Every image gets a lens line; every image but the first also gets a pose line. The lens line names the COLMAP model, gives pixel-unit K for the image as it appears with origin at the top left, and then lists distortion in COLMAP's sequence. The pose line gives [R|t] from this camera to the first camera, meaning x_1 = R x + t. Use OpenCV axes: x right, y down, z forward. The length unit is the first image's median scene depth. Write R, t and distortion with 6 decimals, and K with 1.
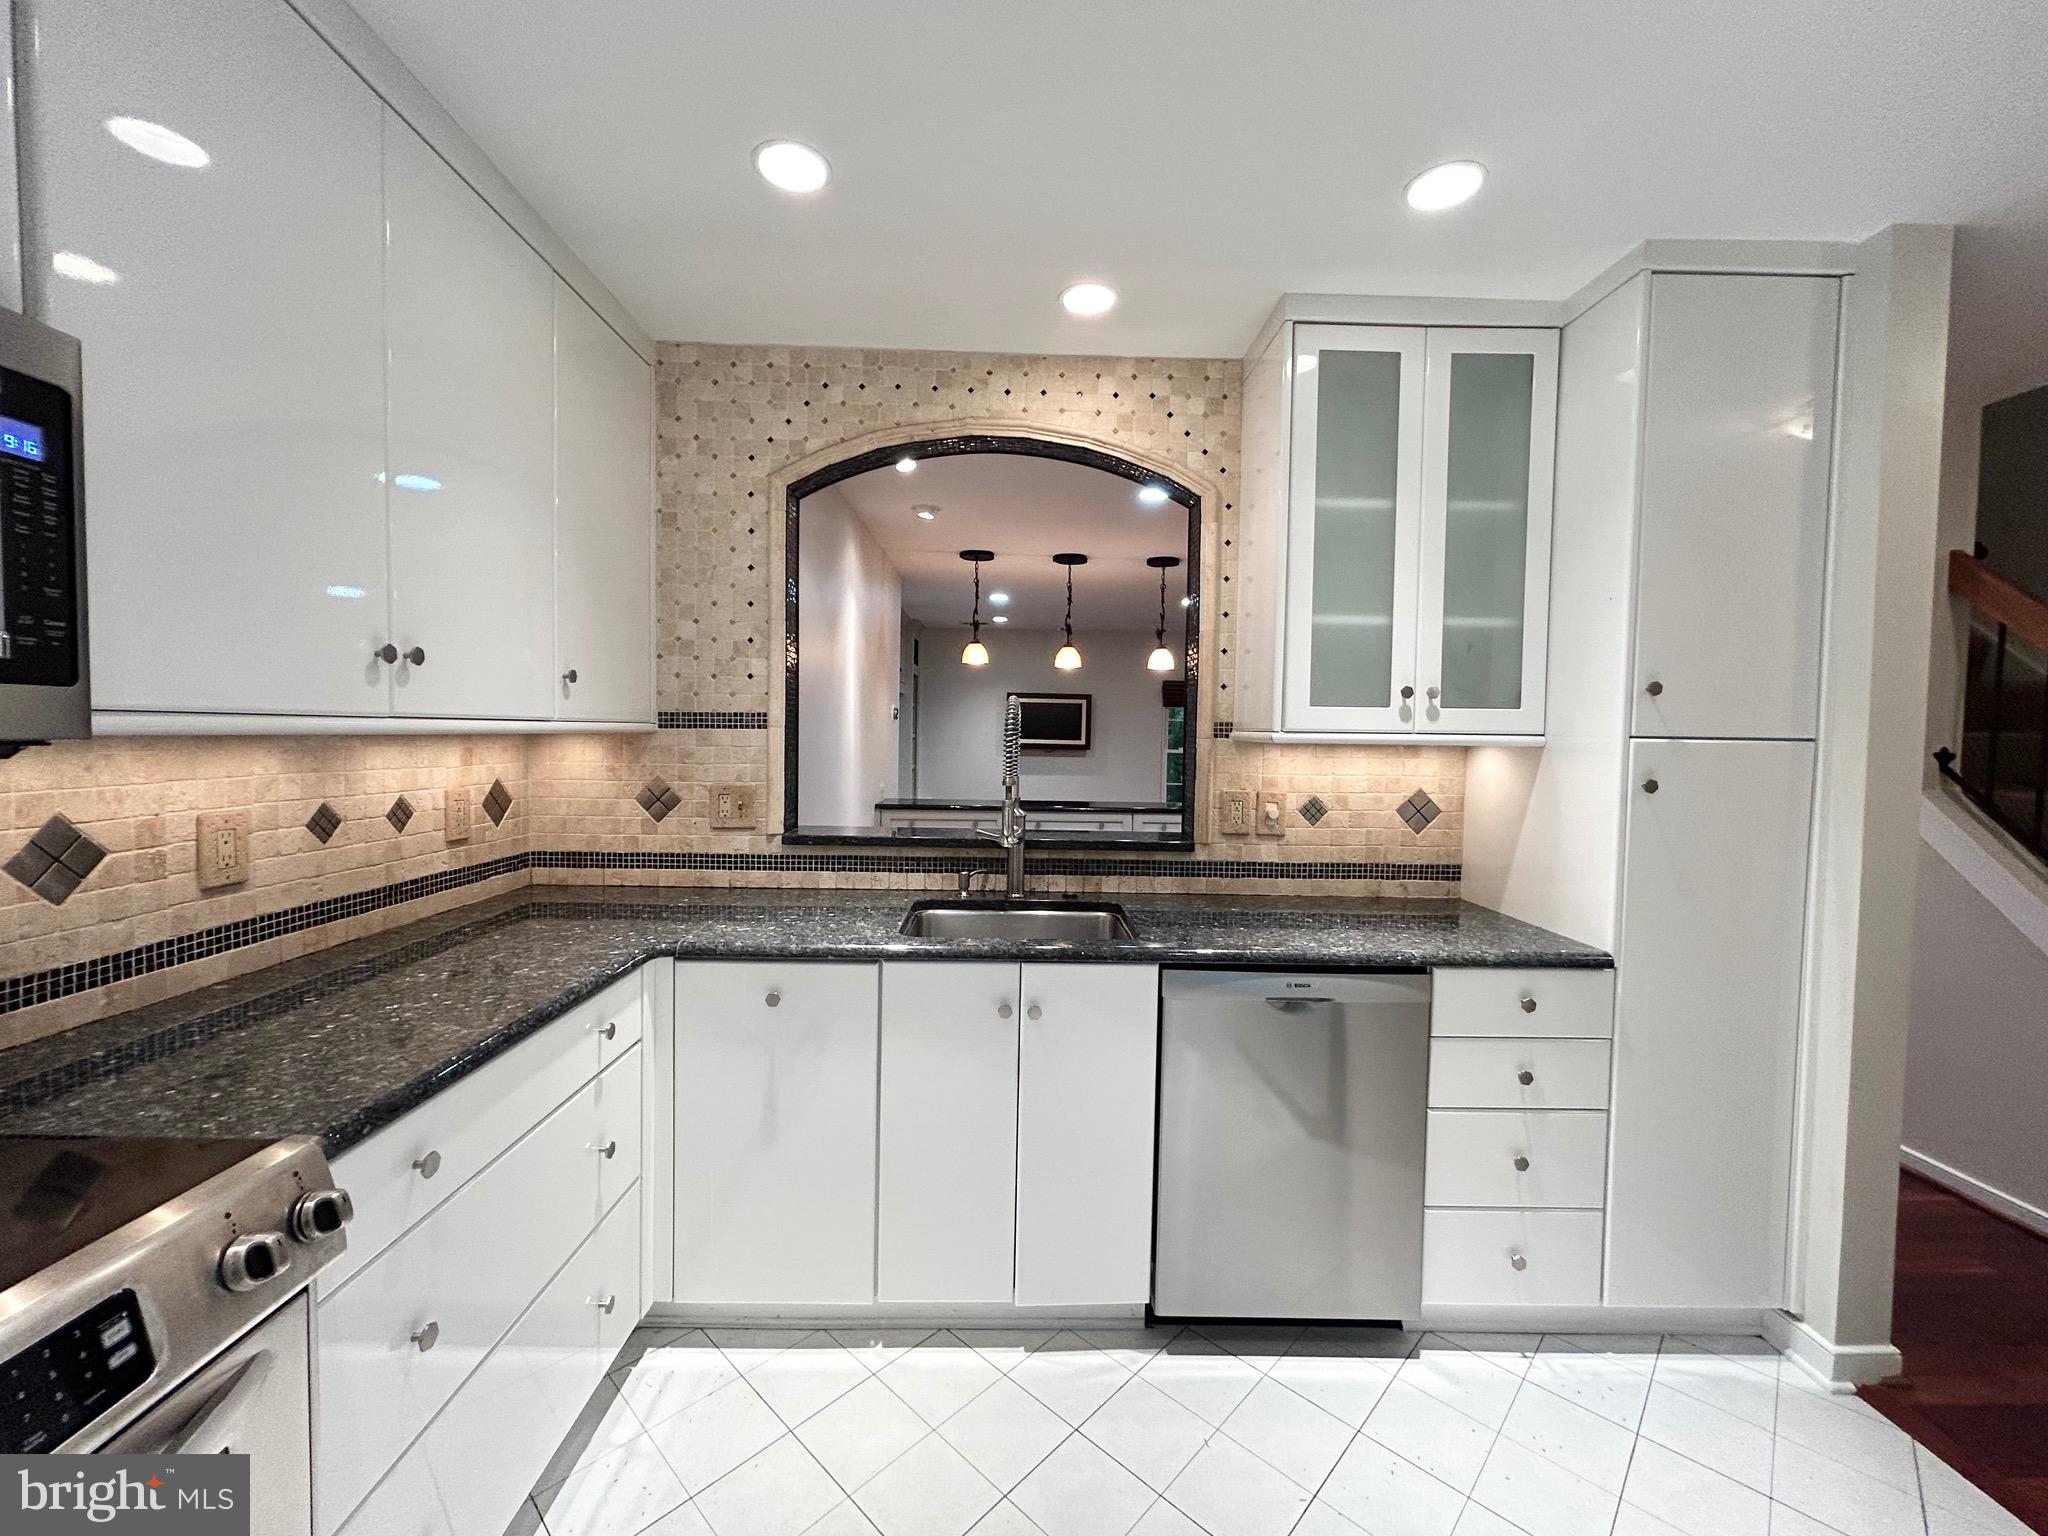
lens RADIAL K [[824.4, 0, 1019.9], [0, 824.4, 764.3], [0, 0, 1]] dist [-0.000398, 0.000436]
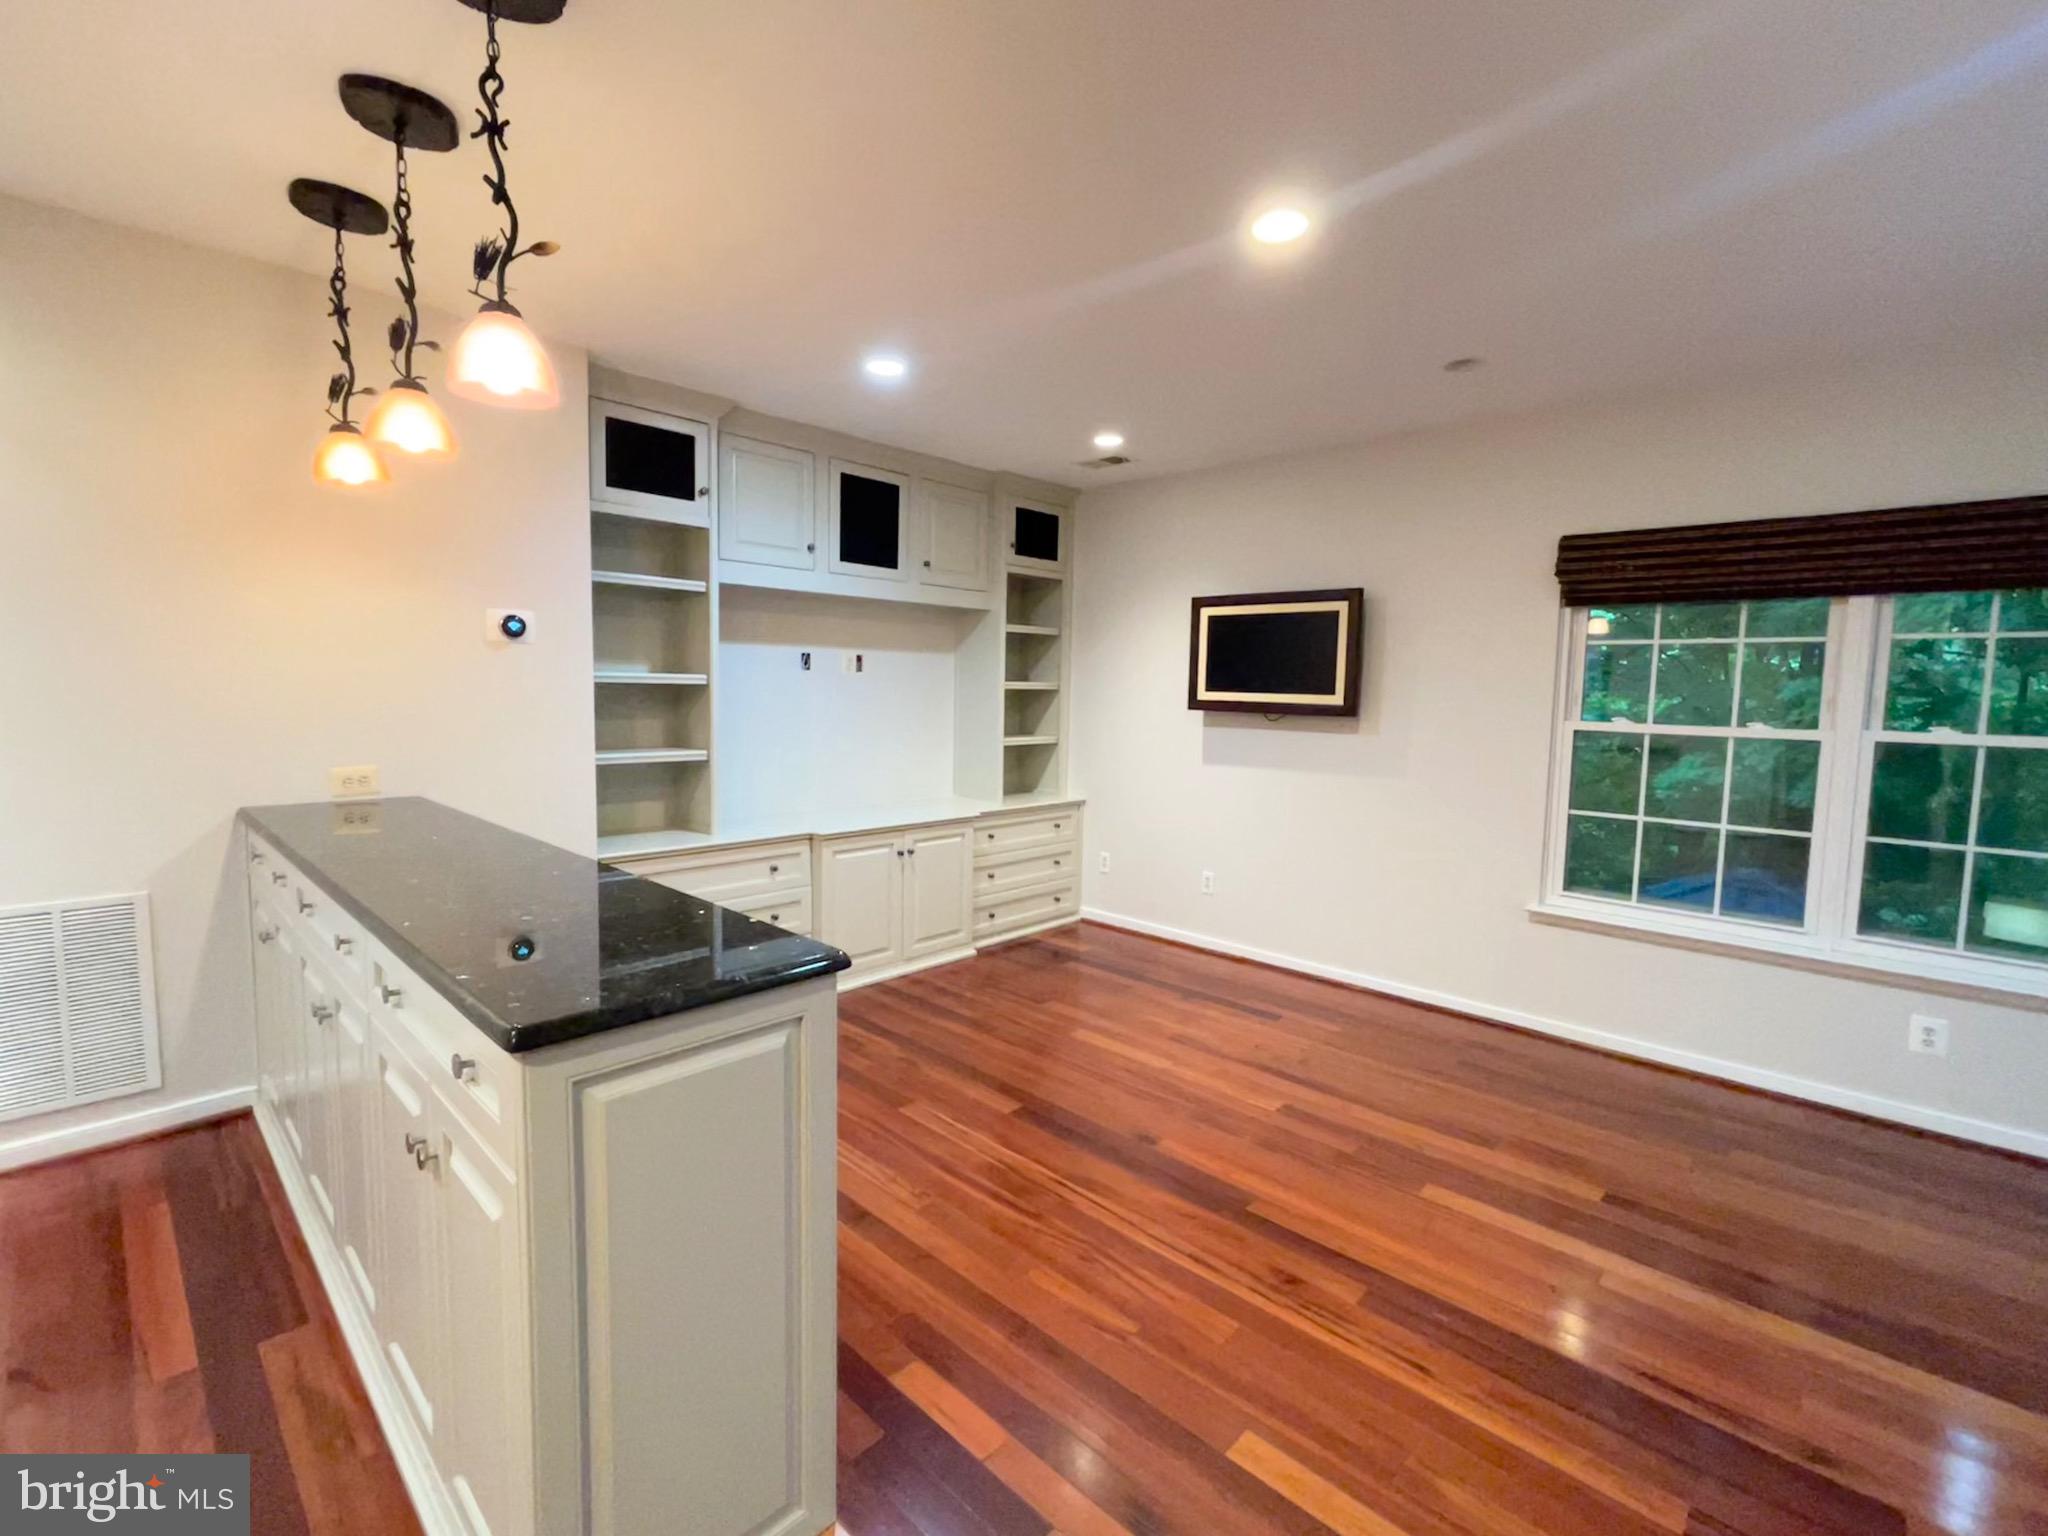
lens RADIAL K [[902.5, 0, 1020.9], [0, 902.5, 766.1], [0, 0, 1]] dist [-0.001160, 0.000039]
pose [[0.712502, 0.059498, -0.699143, 1.140374], [-0.034138, 0.998158, 0.050155, -0.036904], [0.700839, -0.011868, 0.713220, 2.077304]]
